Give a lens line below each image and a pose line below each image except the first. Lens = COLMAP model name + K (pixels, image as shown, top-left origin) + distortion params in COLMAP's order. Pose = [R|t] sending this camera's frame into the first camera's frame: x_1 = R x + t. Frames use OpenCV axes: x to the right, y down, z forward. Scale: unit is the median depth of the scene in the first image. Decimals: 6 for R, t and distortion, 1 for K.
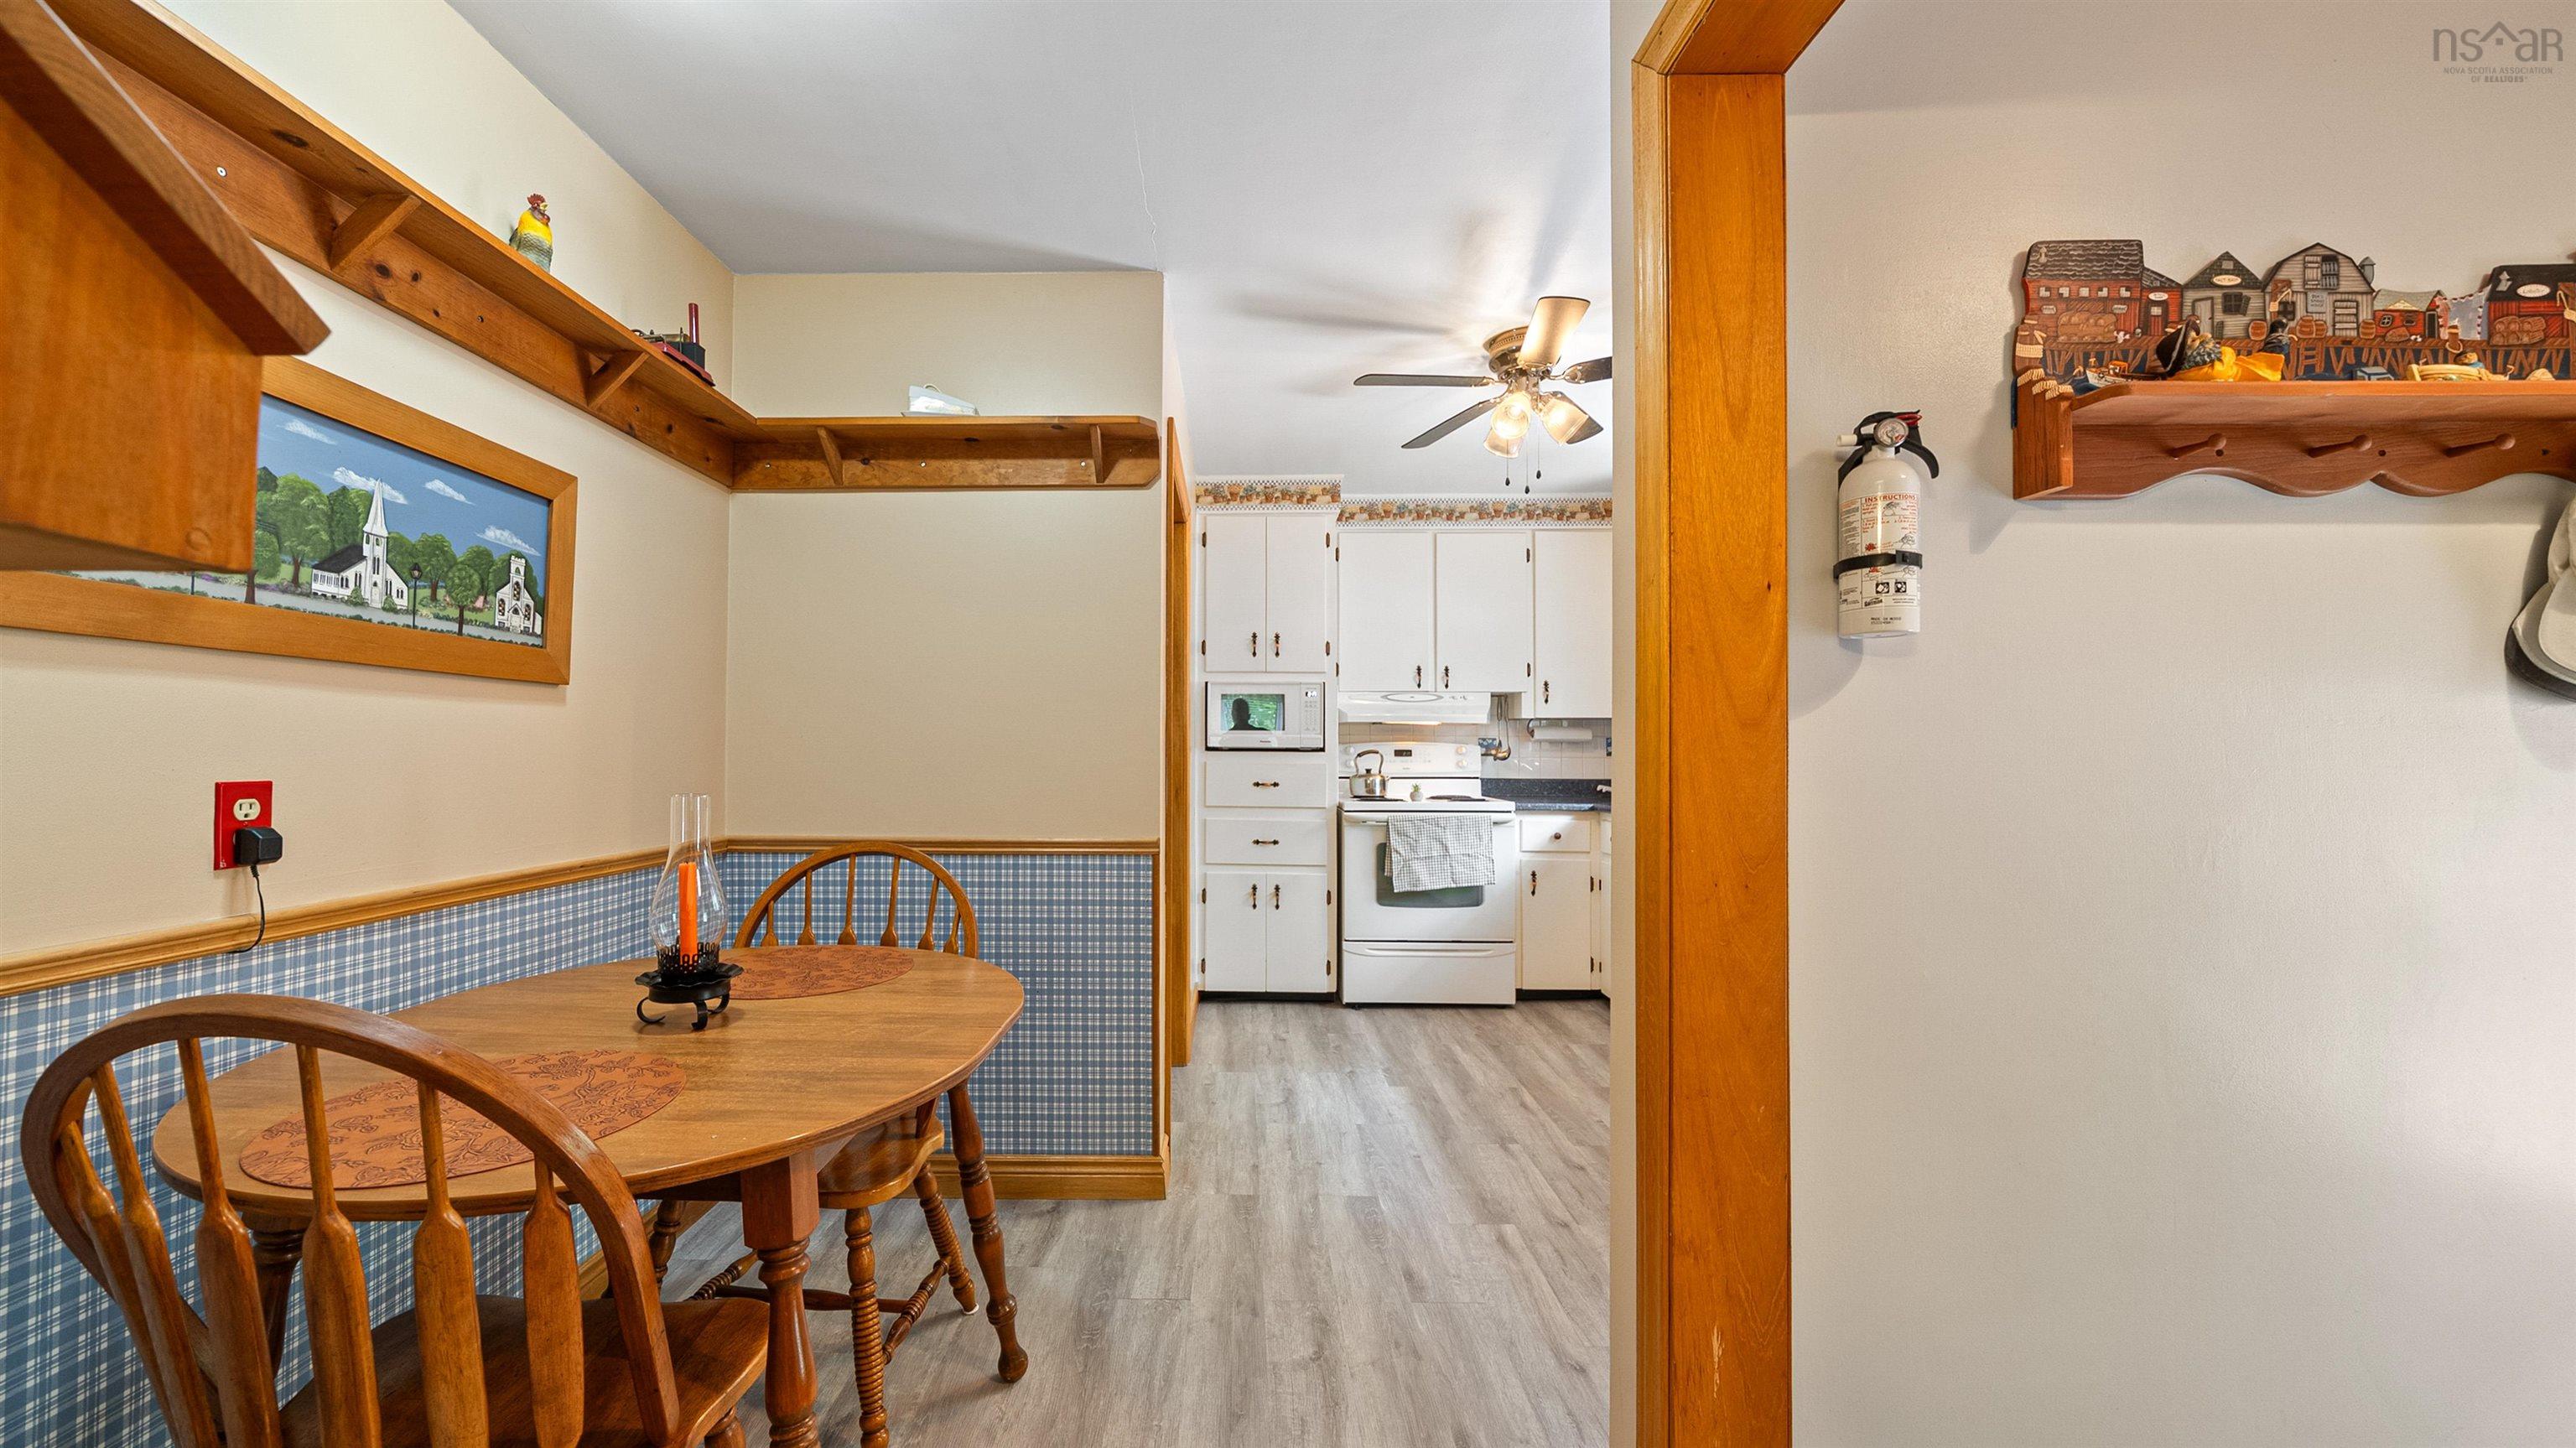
lens RADIAL K [[899.7, 0, 1221.2], [0, 899.7, 741.0], [0, 0, 1]] dist [-0.006977, 0.000095]
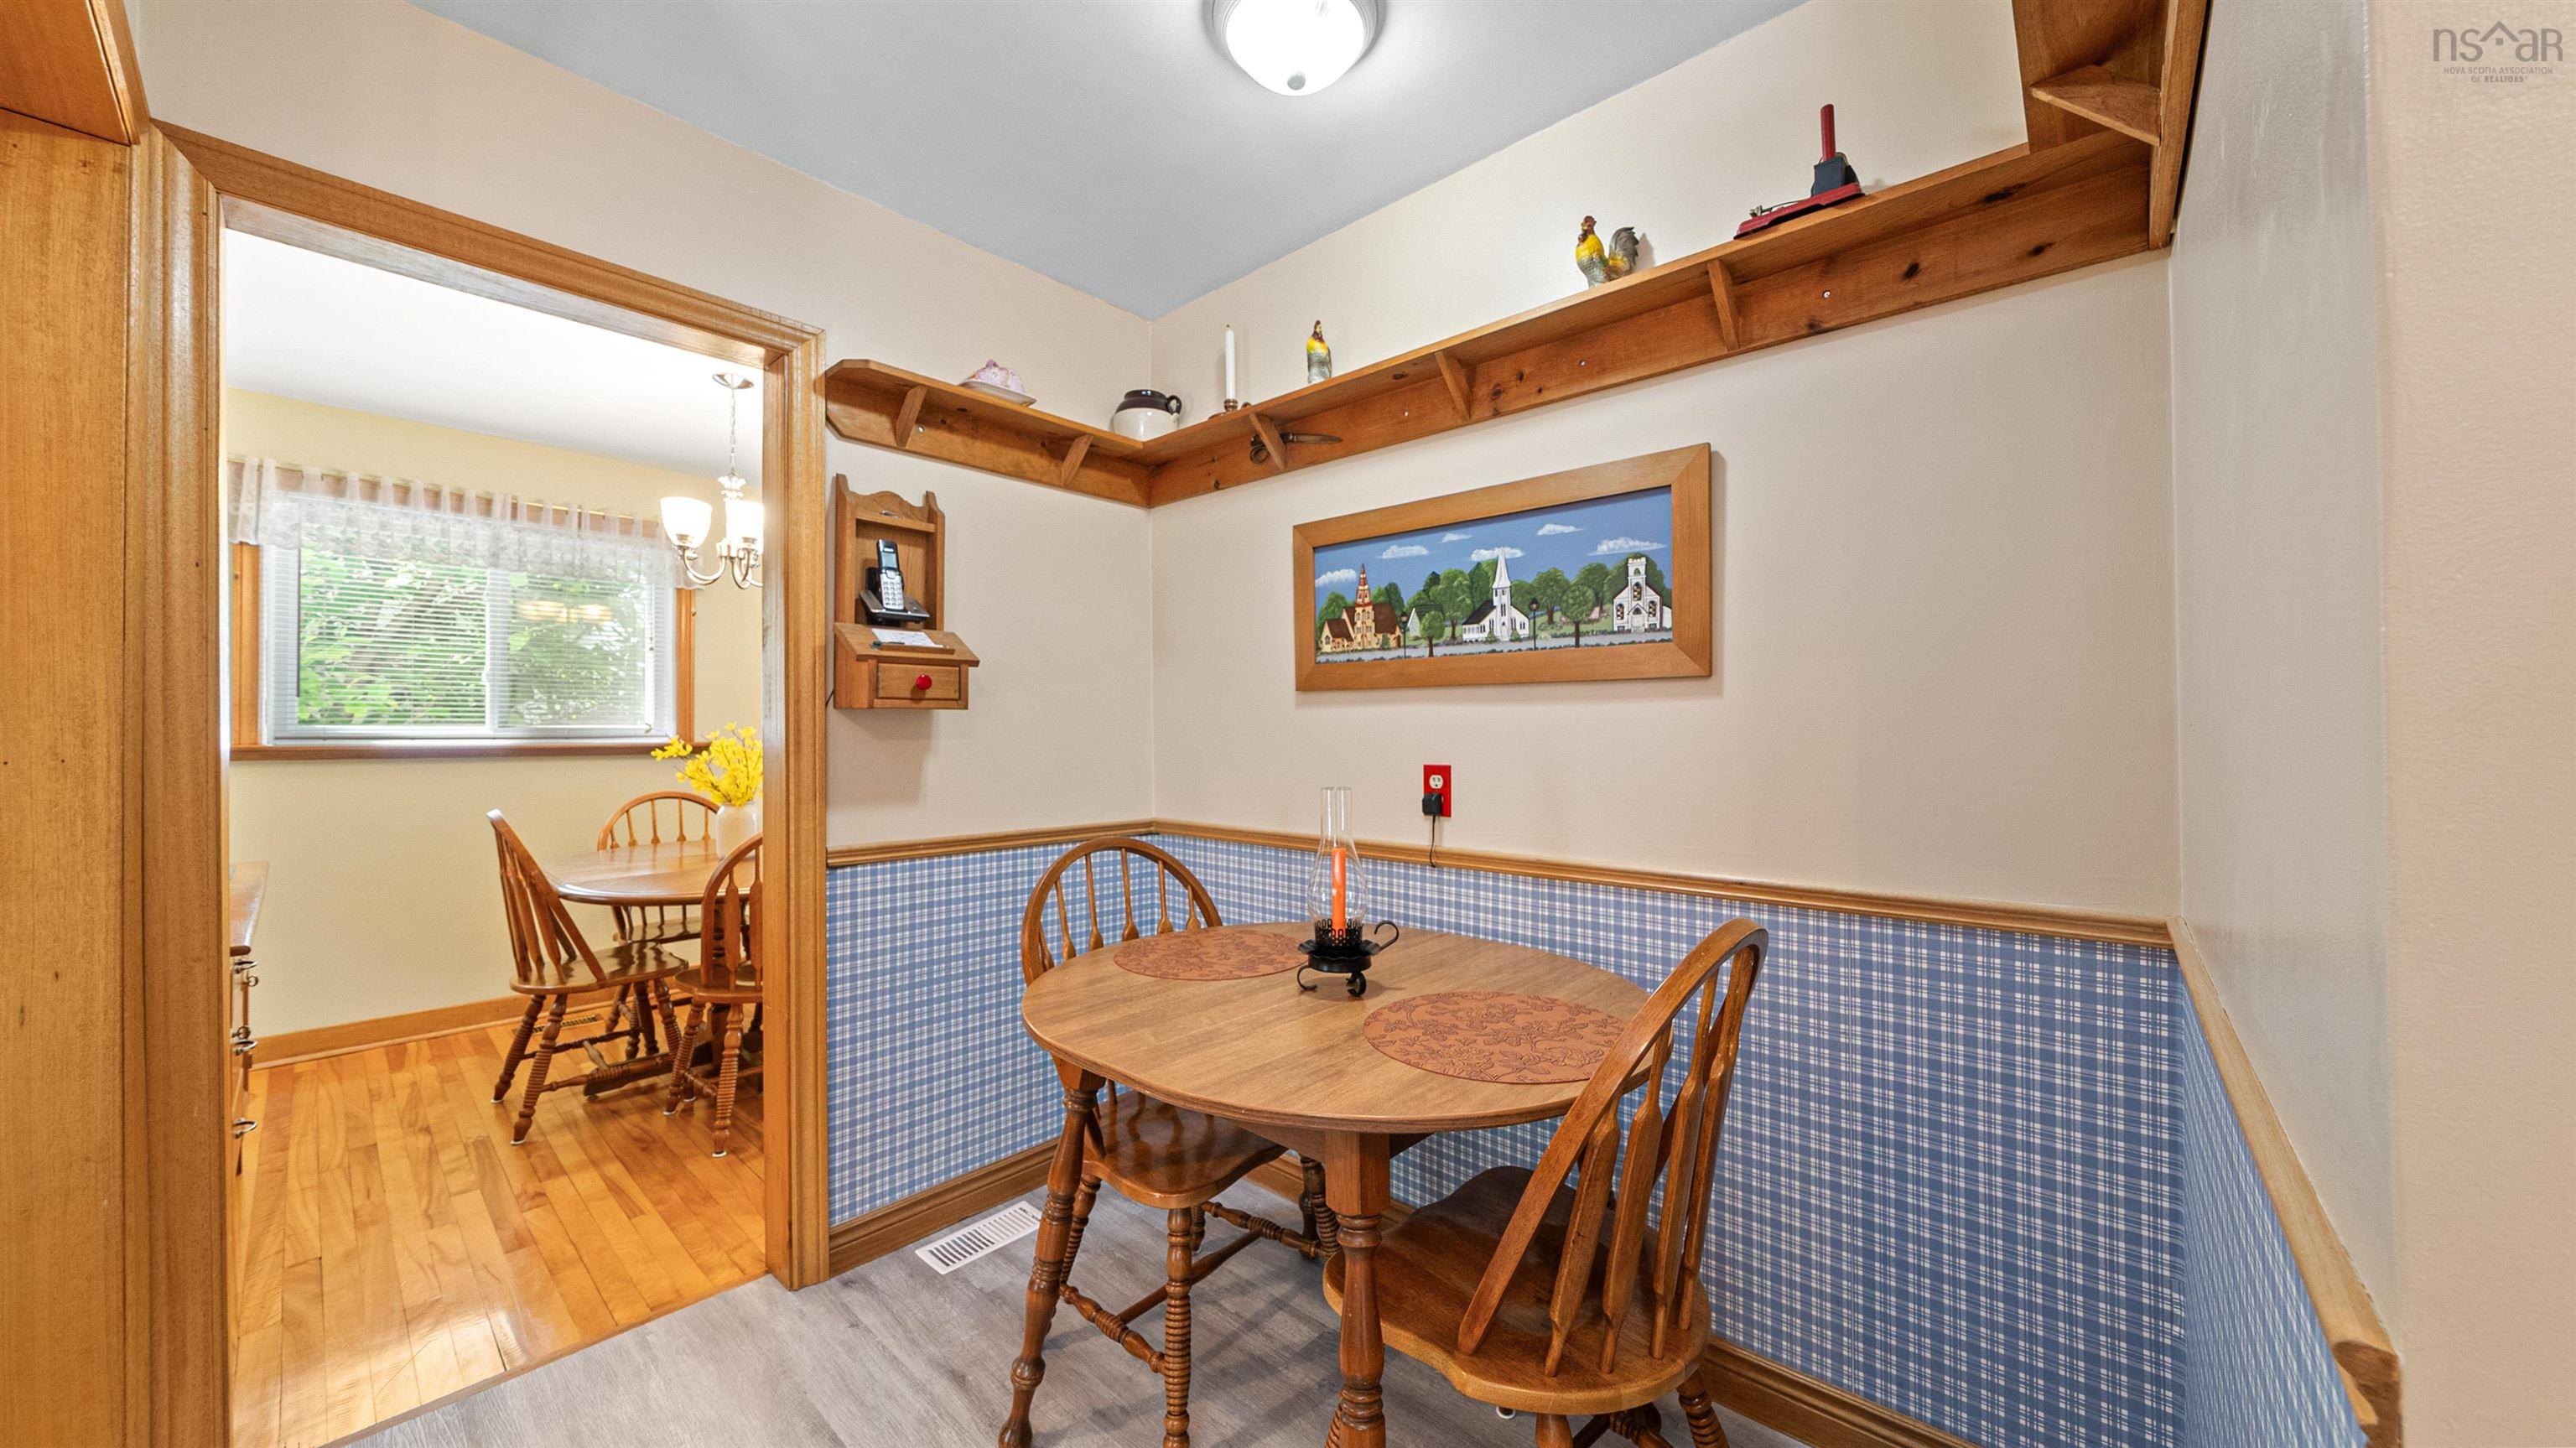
lens RADIAL K [[899.7, 0, 1279.6], [0, 899.7, 723.7], [0, 0, 1]] dist [-0.006977, 0.000095]
pose [[-0.661288, -0.002346, -0.750128, 0.268177], [0.011552, 0.999845, -0.013311, -0.008996], [0.750043, -0.017468, -0.661158, 1.473665]]
